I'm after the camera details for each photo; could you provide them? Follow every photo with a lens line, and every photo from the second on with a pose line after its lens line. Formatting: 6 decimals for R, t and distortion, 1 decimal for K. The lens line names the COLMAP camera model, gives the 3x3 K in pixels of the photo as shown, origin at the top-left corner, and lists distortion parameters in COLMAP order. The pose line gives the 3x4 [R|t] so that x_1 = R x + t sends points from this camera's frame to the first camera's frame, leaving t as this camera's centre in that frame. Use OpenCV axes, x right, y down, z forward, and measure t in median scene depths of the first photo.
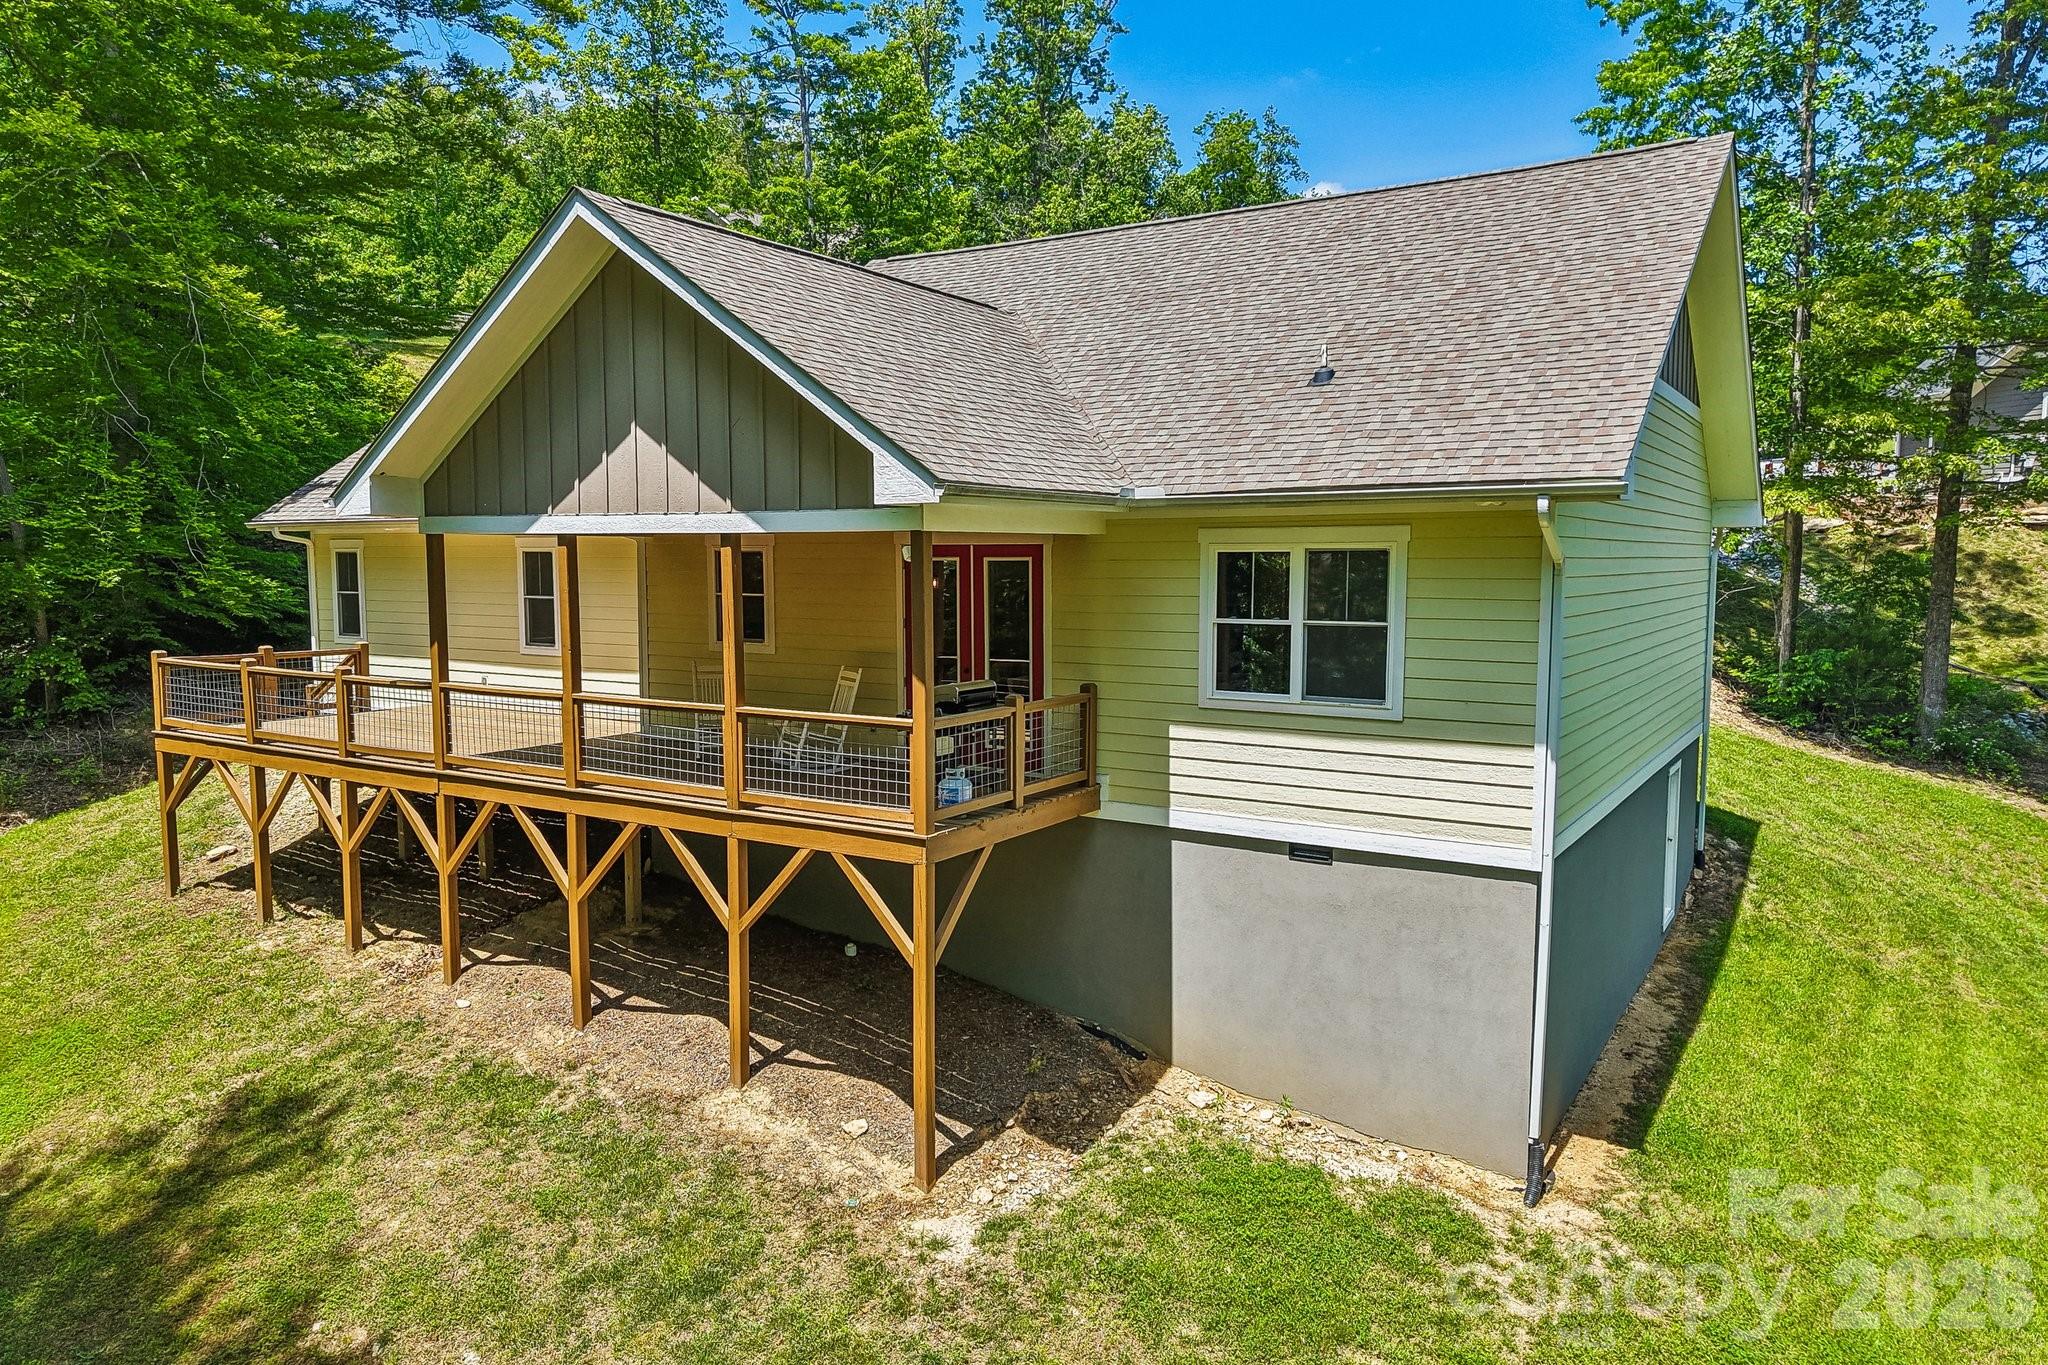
lens RADIAL K [[1382.5, 0, 1030.7], [0, 1382.5, 678.2], [0, 0, 1]] dist [0.015647, -0.010428]
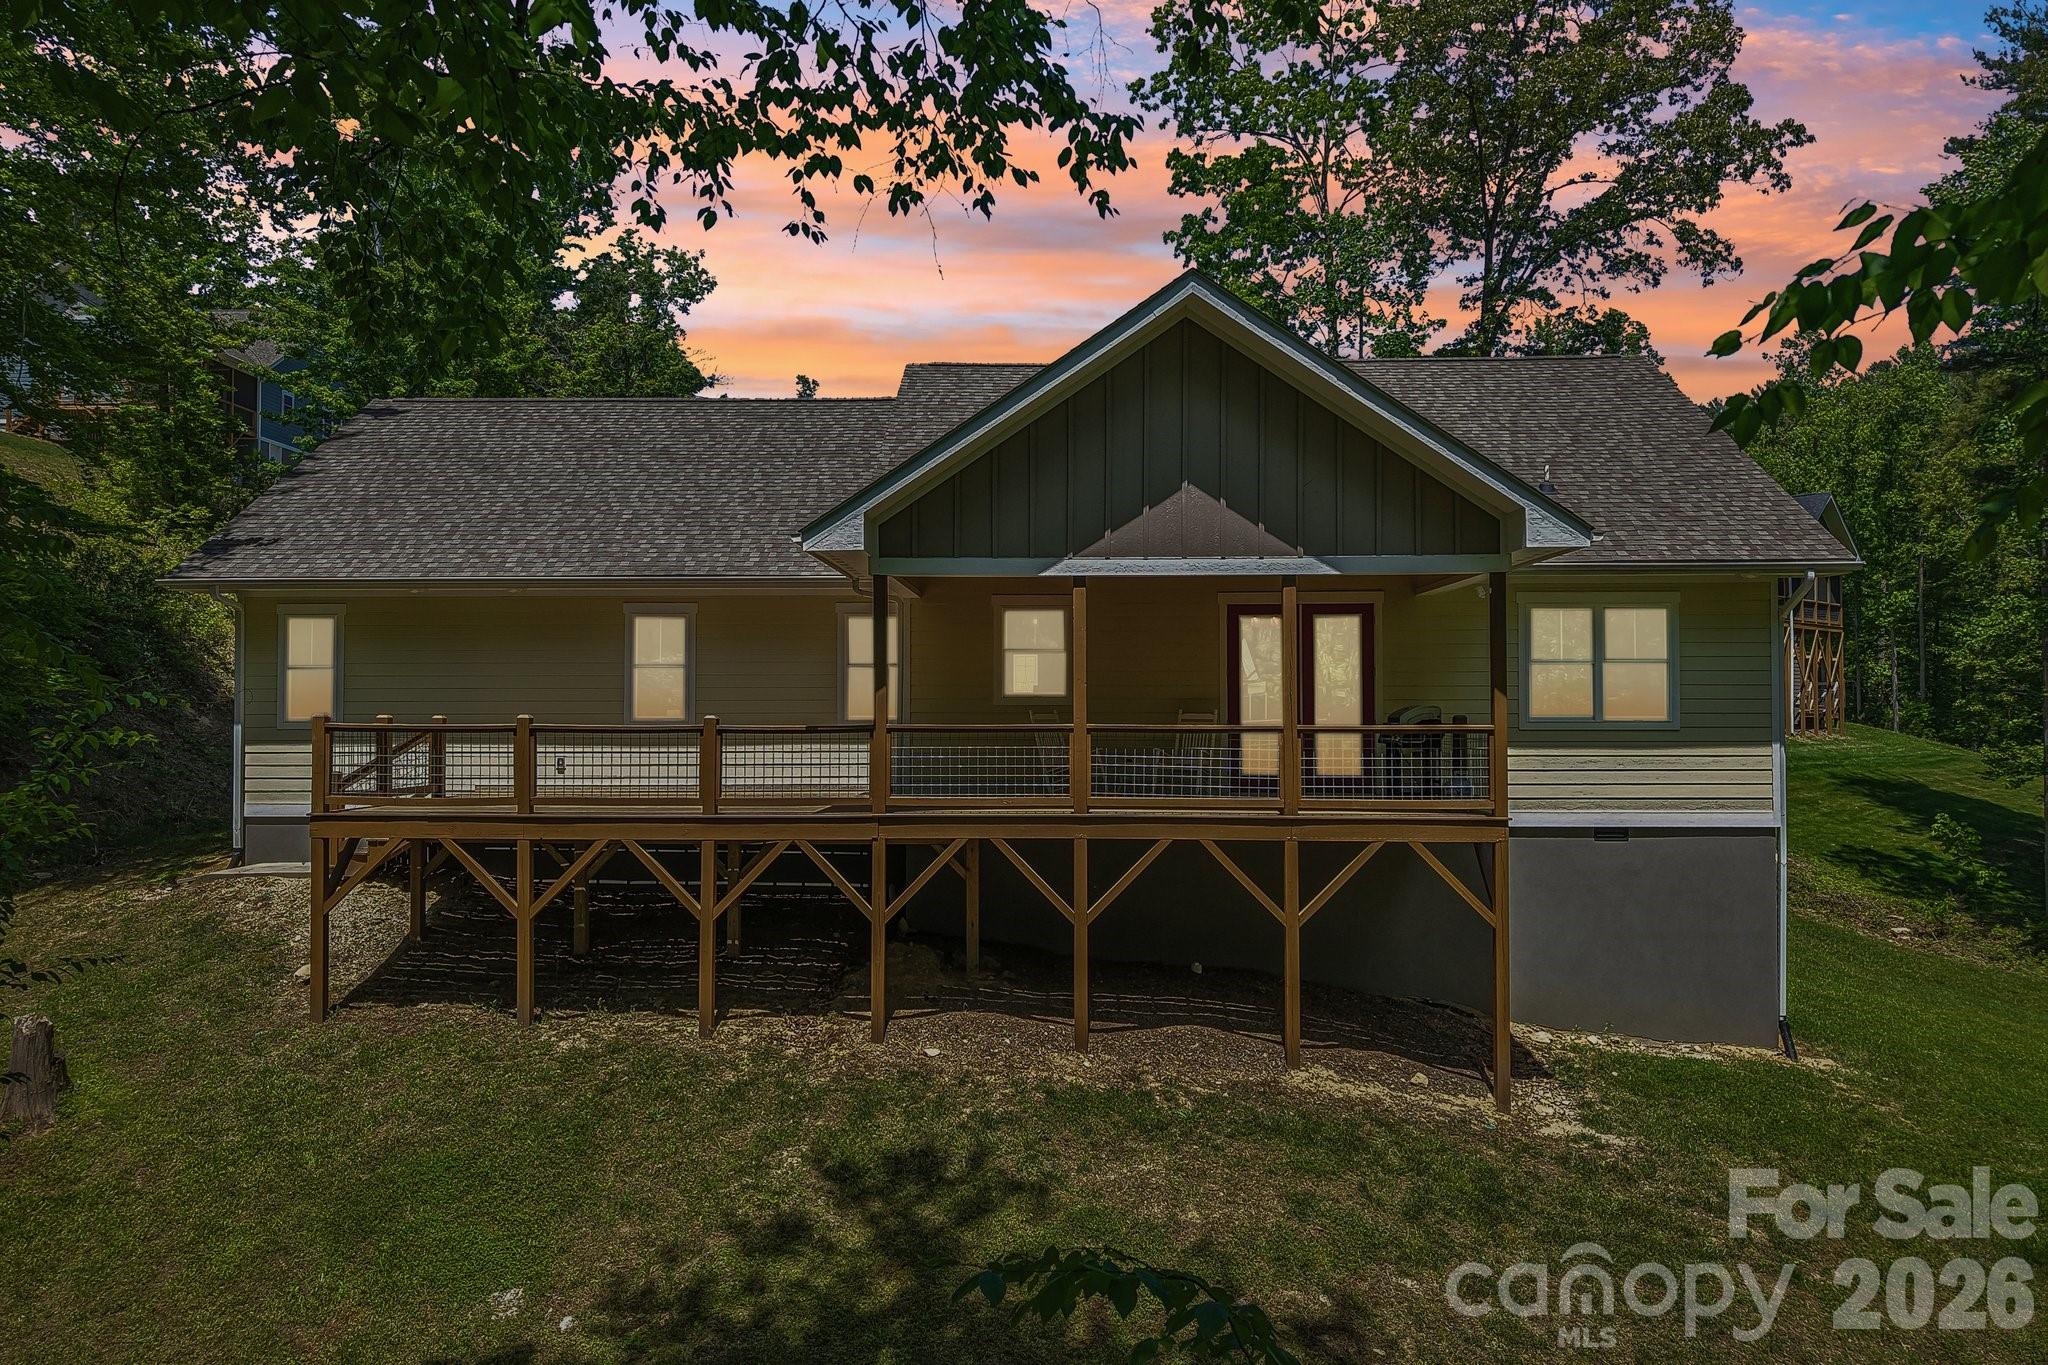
lens RADIAL K [[1382.5, 0, 1030.7], [0, 1382.5, 678.2], [0, 0, 1]] dist [0.015647, -0.010428]
pose [[0.920184, -0.101379, 0.378131, -0.645620], [0.078824, 0.994086, 0.074700, -0.092593], [-0.383468, -0.038932, 0.922733, 0.031614]]
